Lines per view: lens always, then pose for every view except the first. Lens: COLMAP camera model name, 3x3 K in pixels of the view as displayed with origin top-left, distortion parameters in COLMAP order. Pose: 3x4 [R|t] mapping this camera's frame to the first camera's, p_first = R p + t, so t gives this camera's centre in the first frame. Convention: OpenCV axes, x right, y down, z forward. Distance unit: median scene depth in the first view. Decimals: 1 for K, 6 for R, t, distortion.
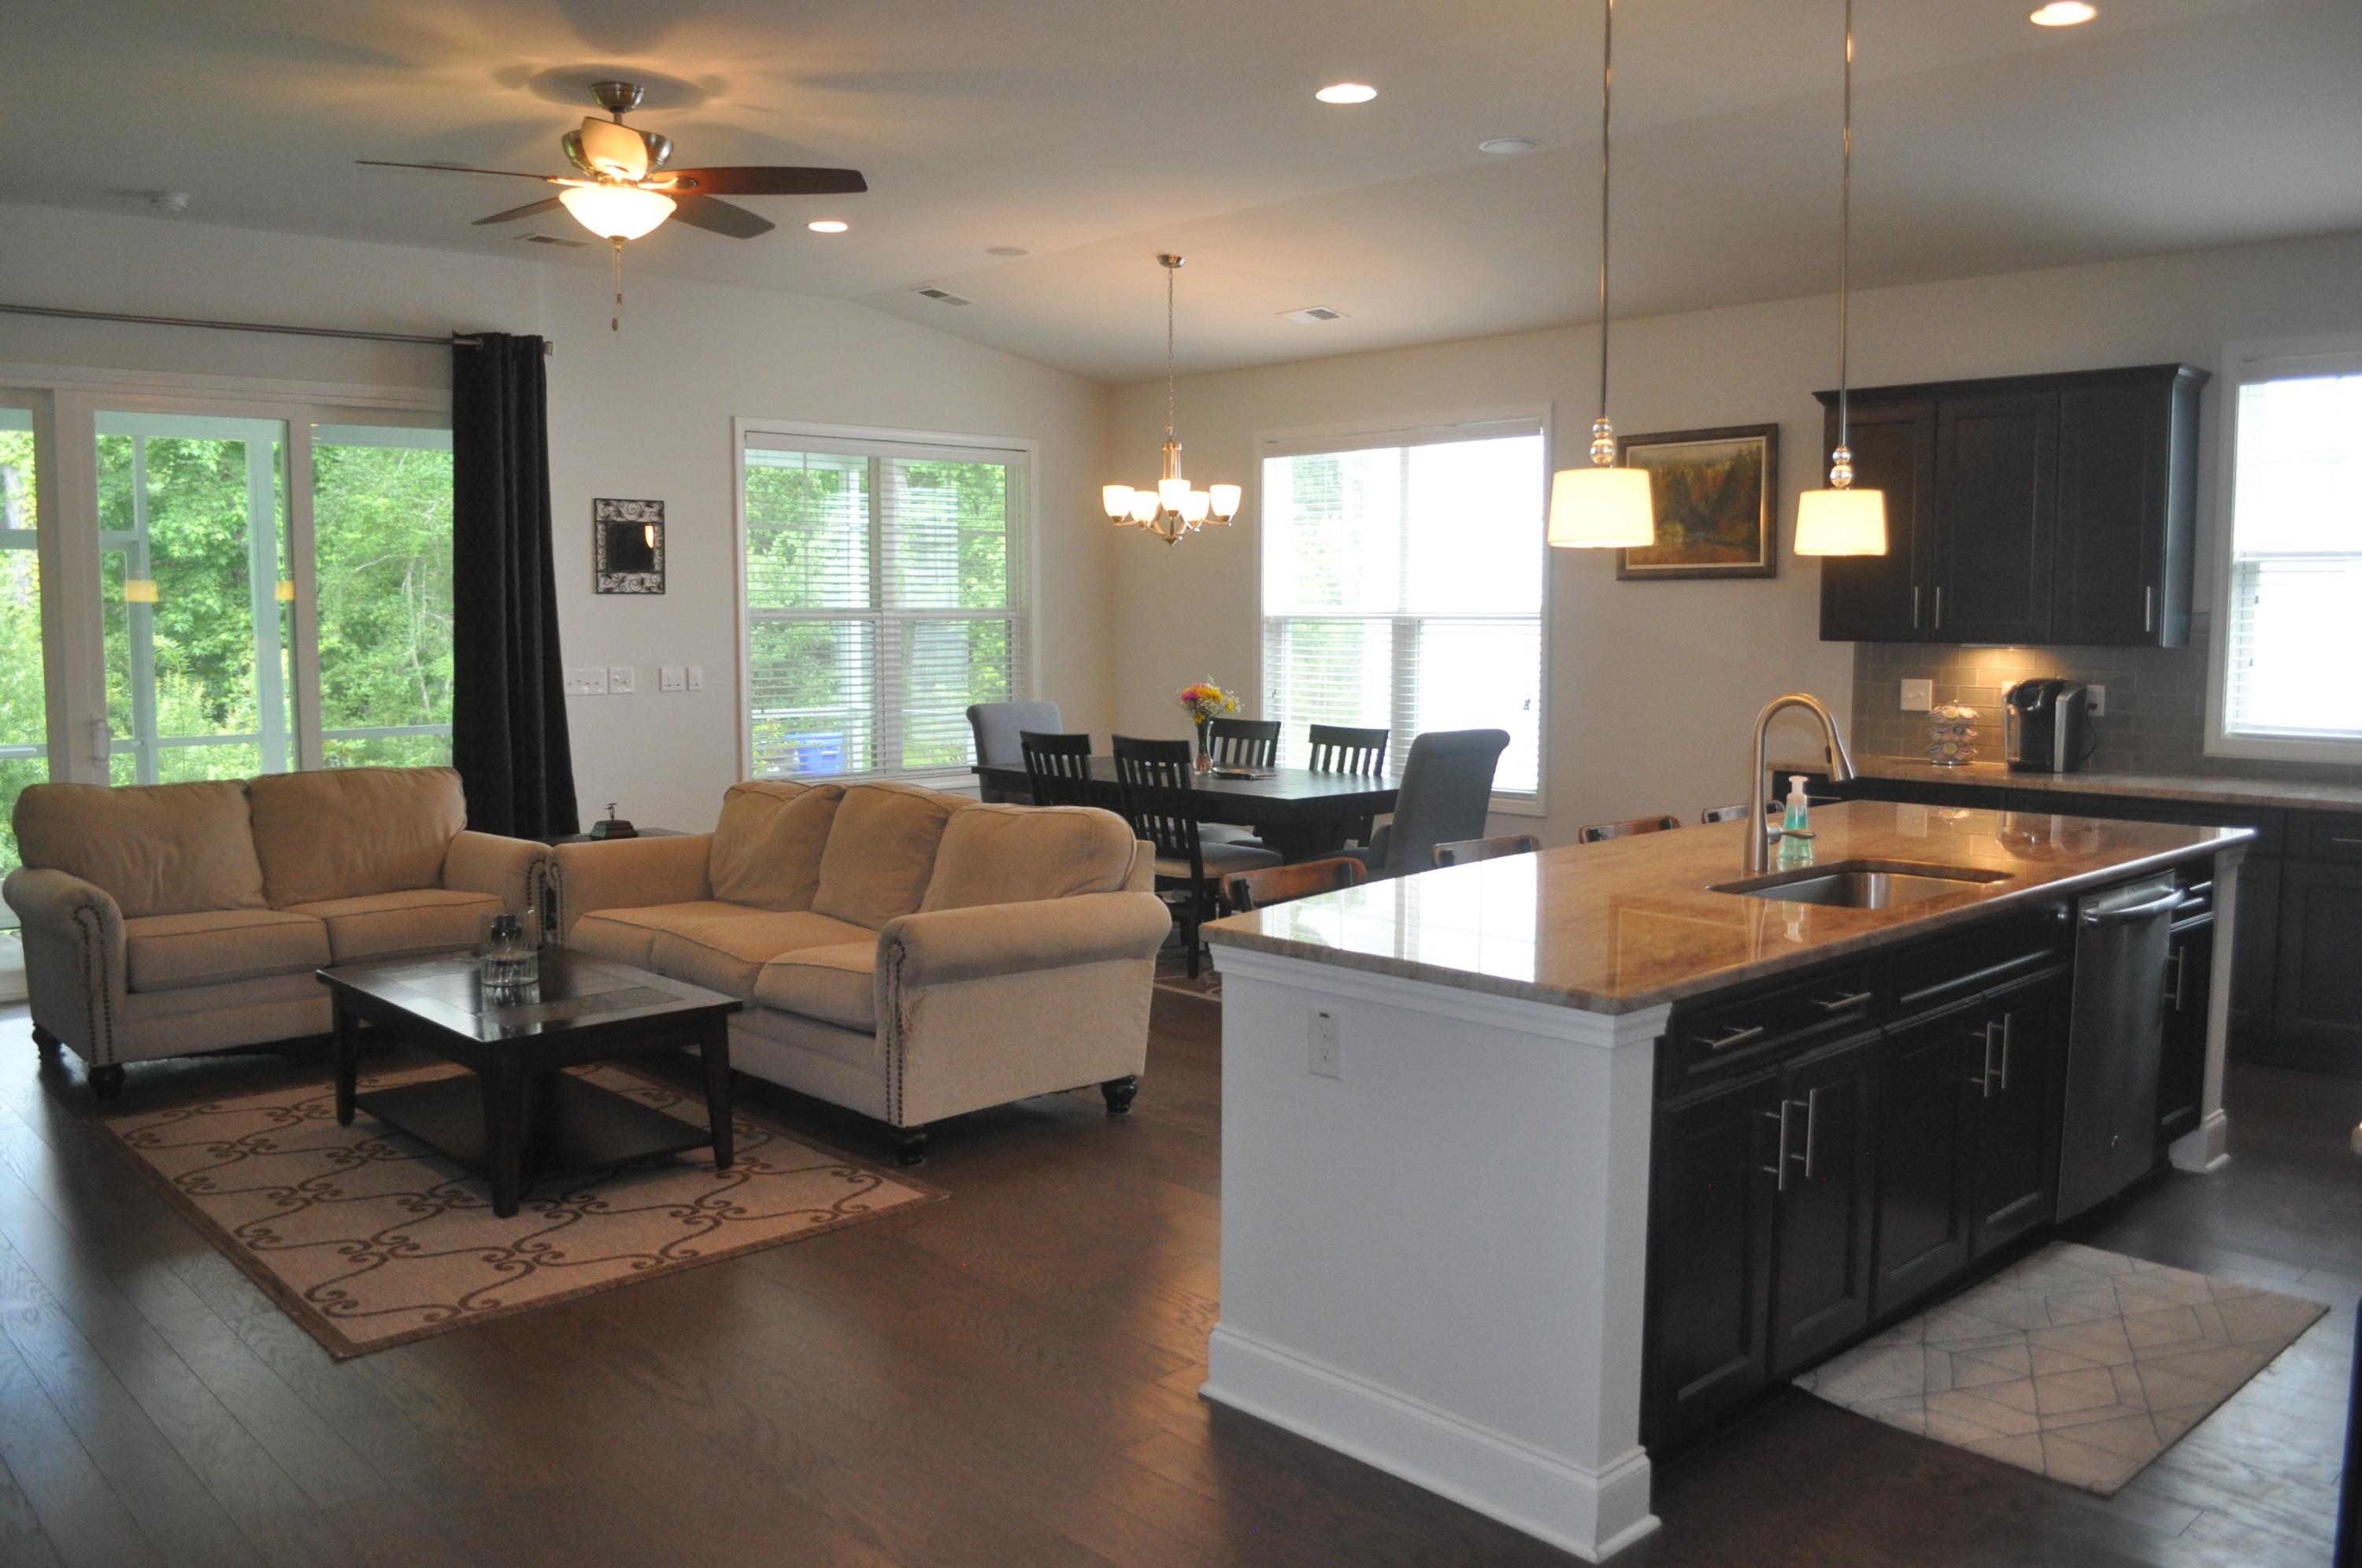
lens RADIAL K [[1855.5, 0, 1165.1], [0, 1855.5, 787.4], [0, 0, 1]] dist [-0.084241, 0.014608]
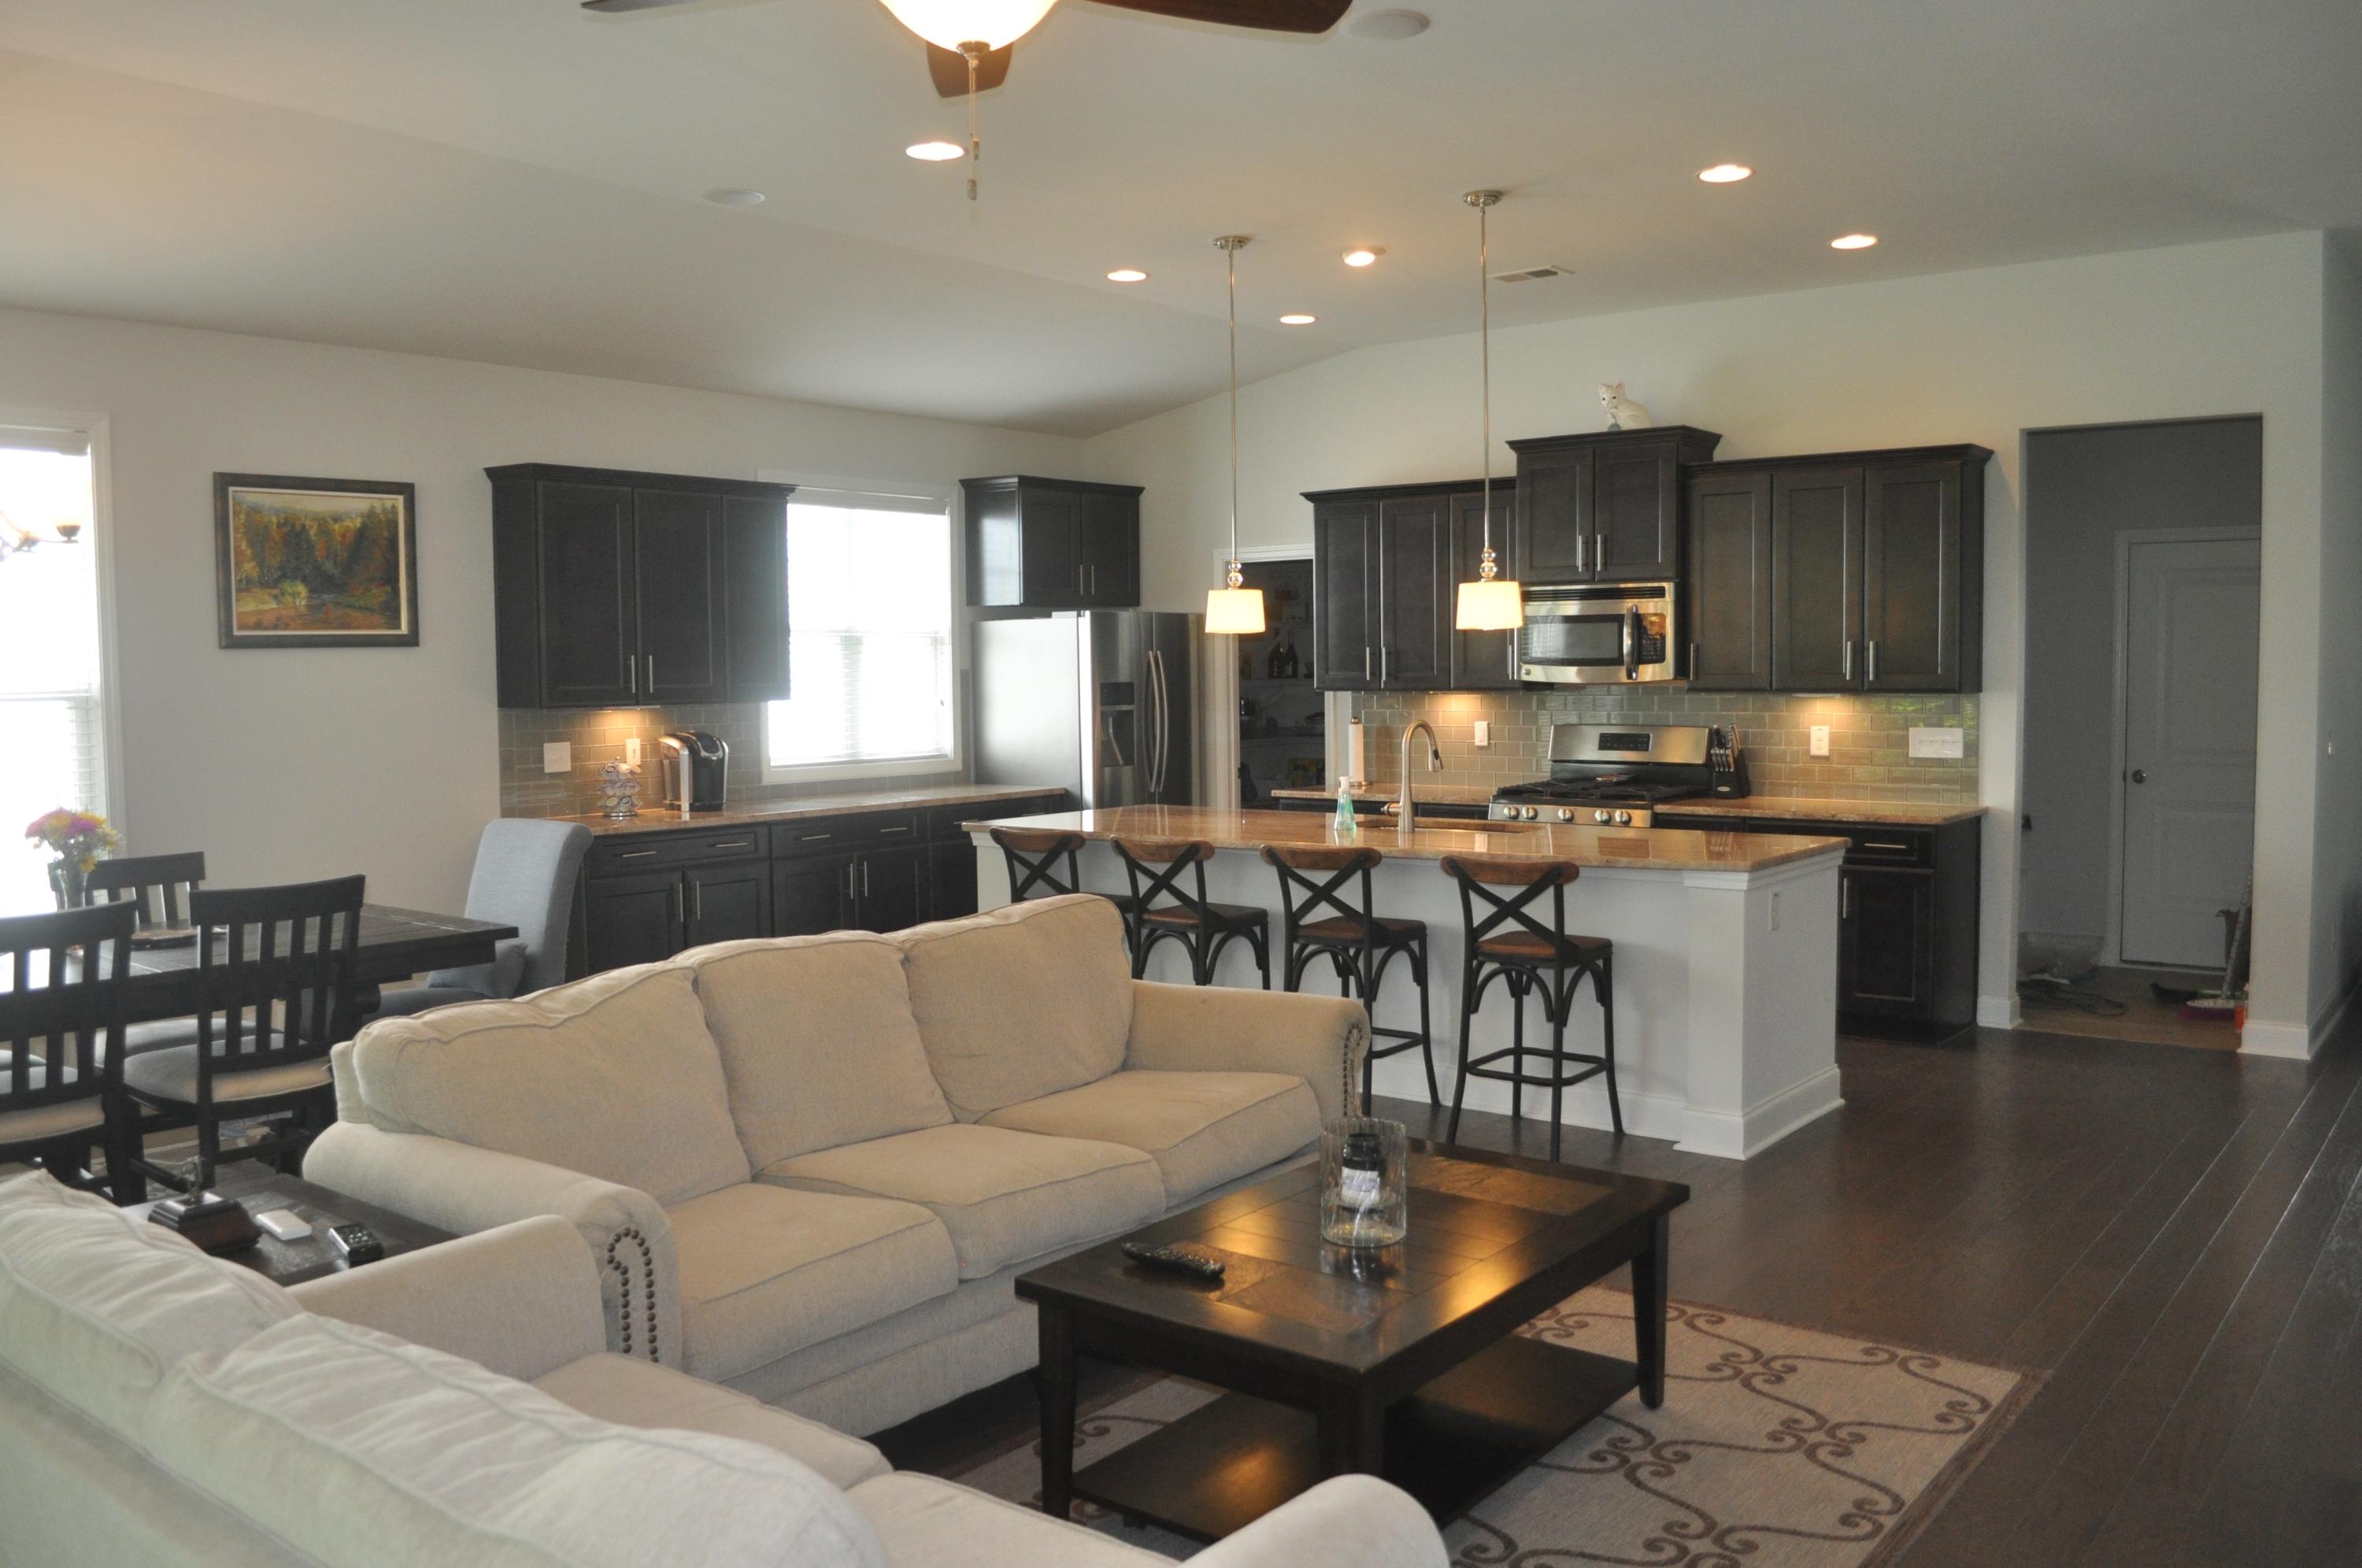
lens RADIAL K [[1855.5, 0, 1170.0], [0, 1855.5, 793.1], [0, 0, 1]] dist [-0.084241, 0.014608]
pose [[-0.146111, -0.064630, 0.987155, -0.679334], [0.106170, 0.991076, 0.080602, -0.076706], [-0.983554, 0.116583, -0.137945, 0.784322]]
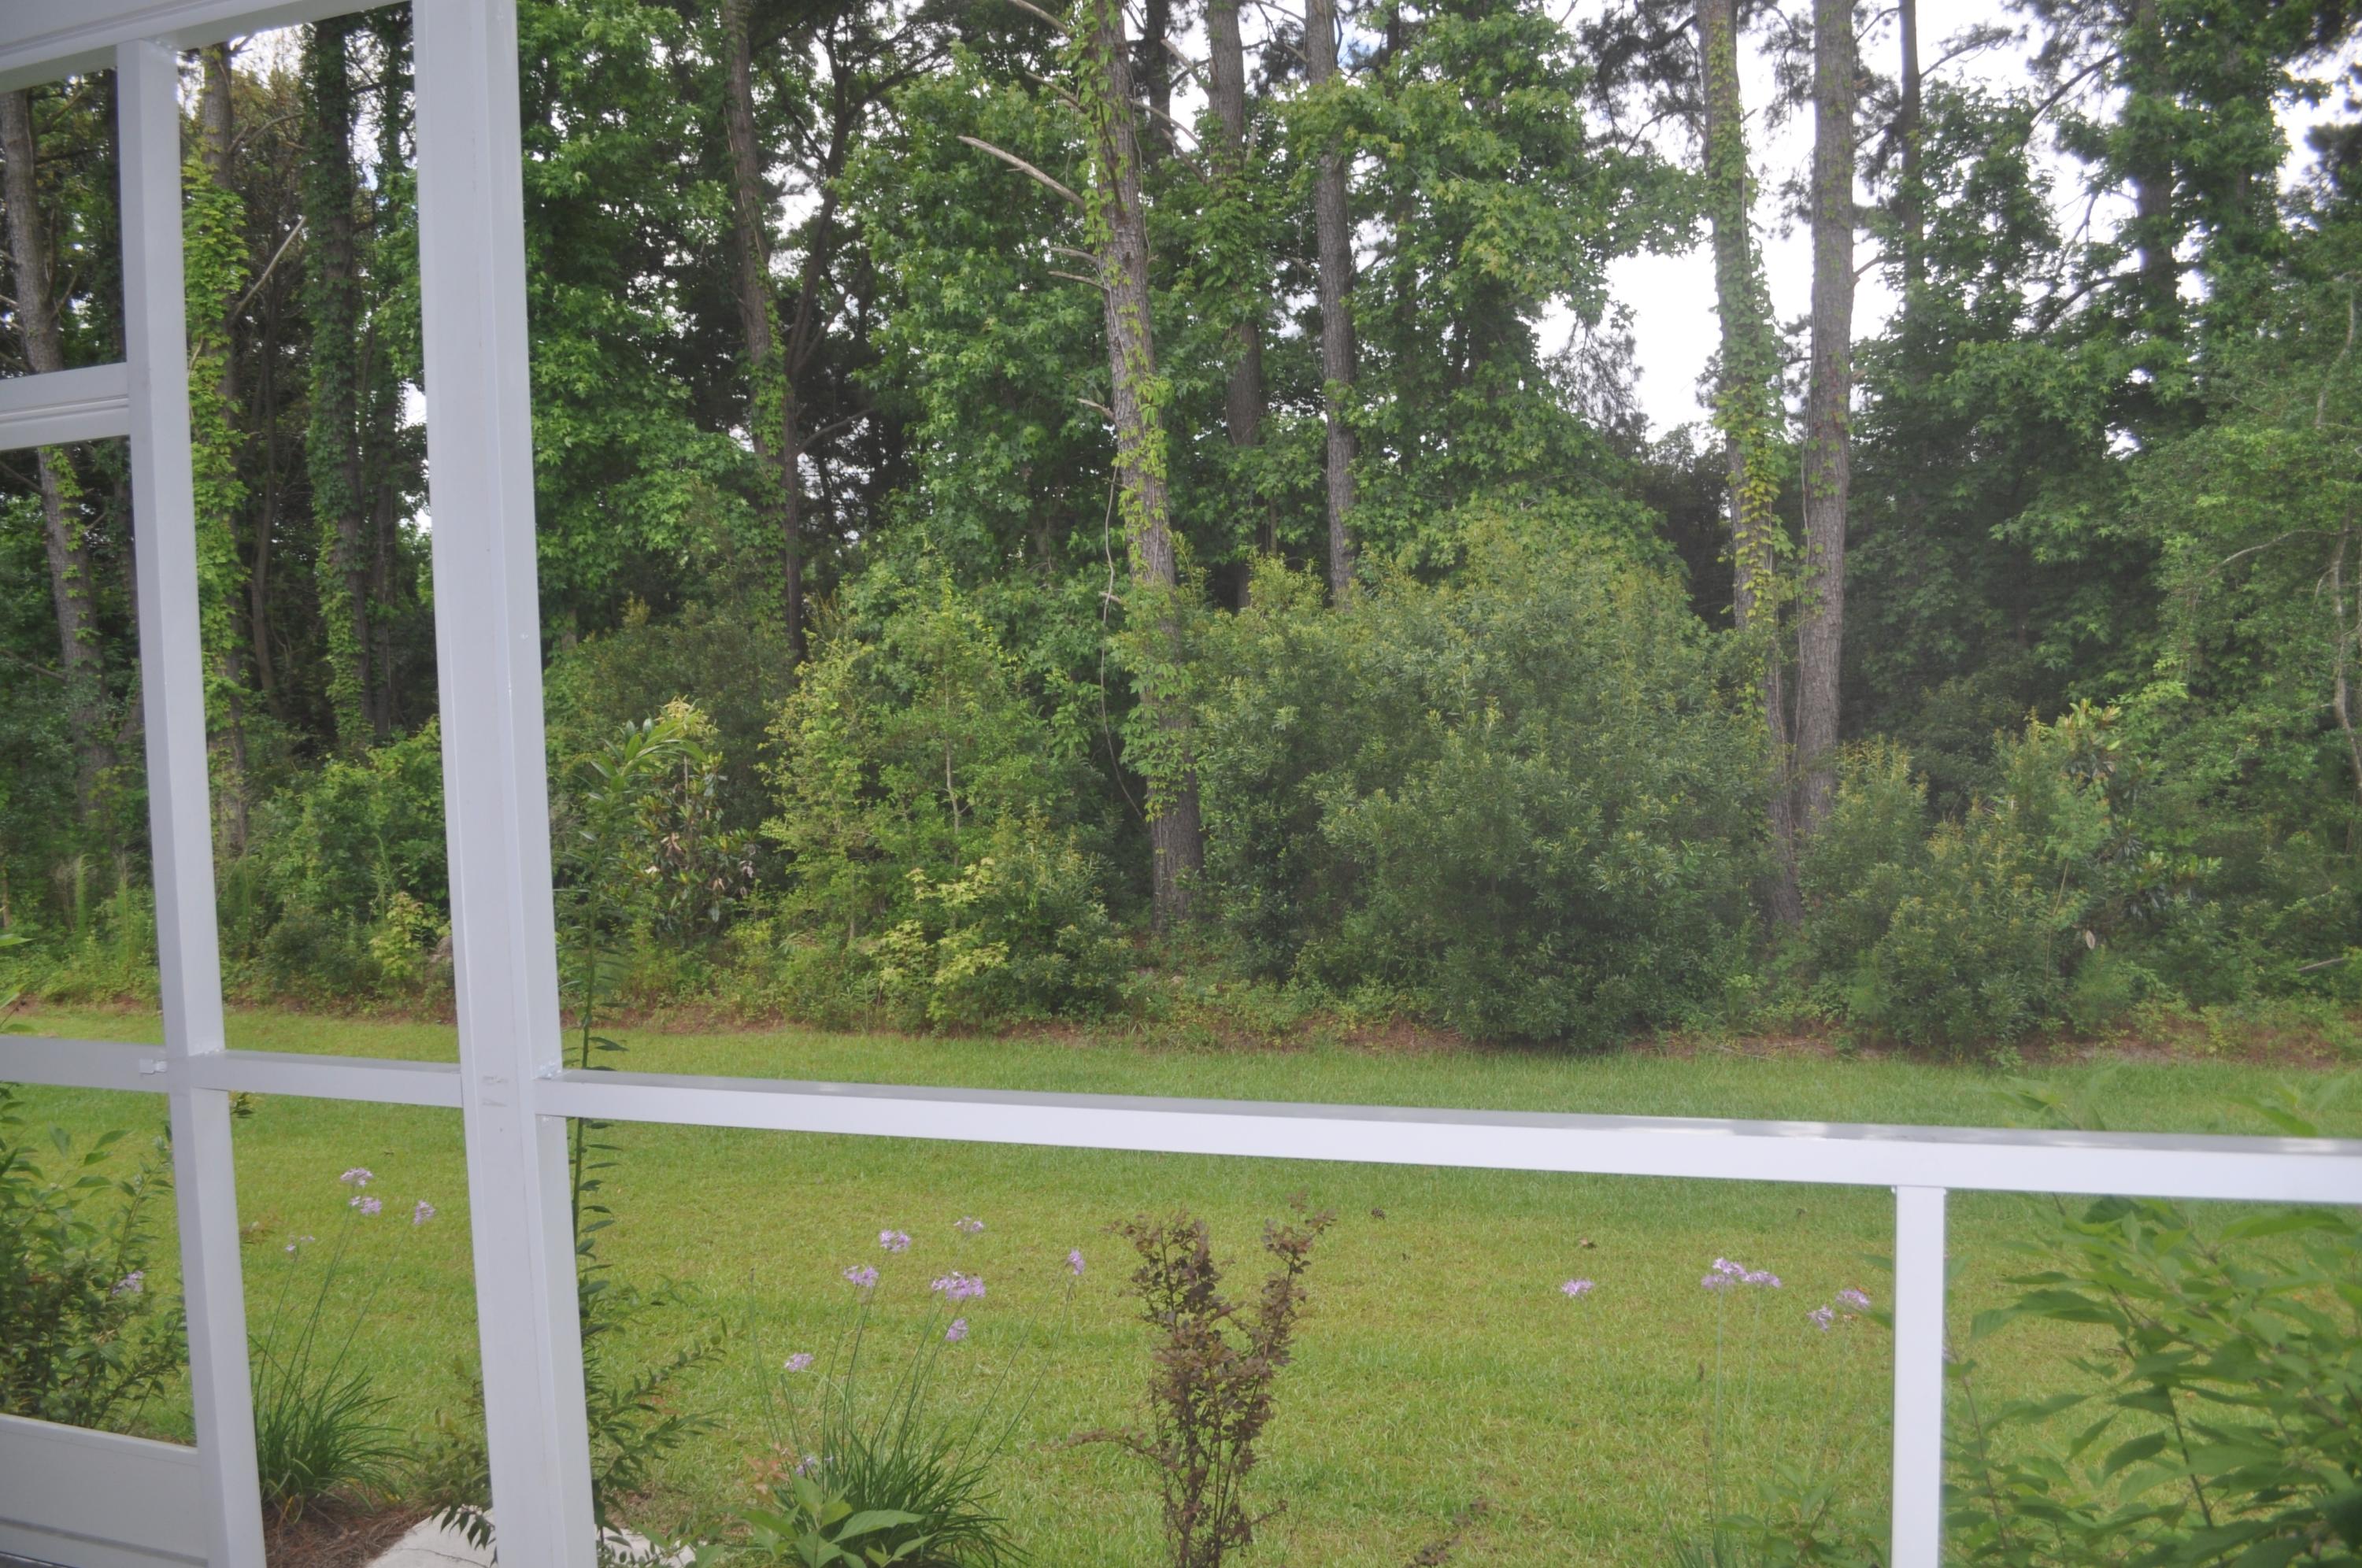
lens RADIAL K [[1855.5, 0, 1229.3], [0, 1855.5, 753.2], [0, 0, 1]] dist [-0.084241, 0.014608]
pose [[0.483533, 0.022060, -0.875048, -0.282055], [-0.055569, 0.998440, -0.005535, -0.115214], [0.873561, 0.051302, 0.484004, 1.355749]]
